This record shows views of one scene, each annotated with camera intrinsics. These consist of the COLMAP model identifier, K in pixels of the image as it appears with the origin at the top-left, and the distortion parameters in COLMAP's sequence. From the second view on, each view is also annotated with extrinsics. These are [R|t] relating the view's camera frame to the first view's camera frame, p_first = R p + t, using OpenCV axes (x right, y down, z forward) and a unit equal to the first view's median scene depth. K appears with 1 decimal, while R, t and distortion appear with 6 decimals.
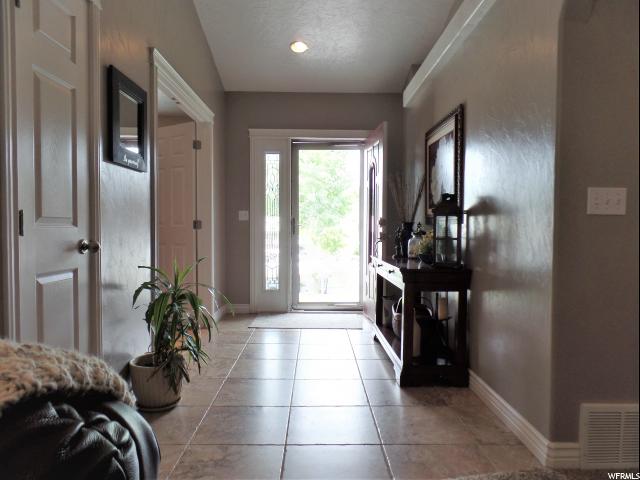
lens RADIAL K [[446.9, 0, 315.4], [0, 446.9, 242.0], [0, 0, 1]] dist [0.001264, 0.002073]
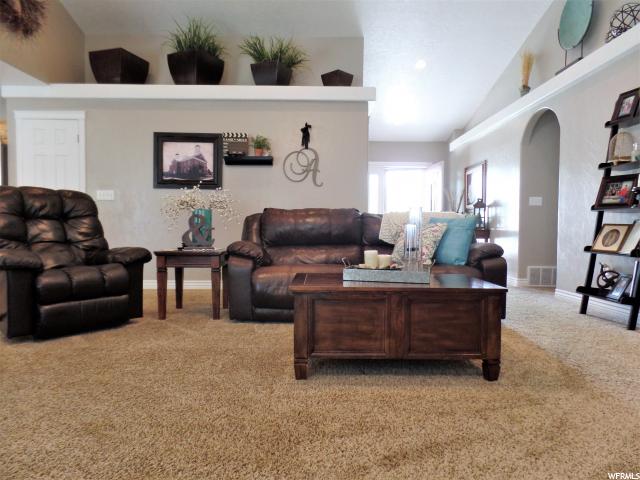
lens RADIAL K [[446.9, 0, 315.4], [0, 446.9, 242.0], [0, 0, 1]] dist [0.001264, 0.002073]
pose [[0.999985, 0.004562, -0.003066, -0.580324], [-0.004586, 0.999956, -0.008150, 0.149022], [0.003028, 0.008164, 0.999962, -1.404537]]
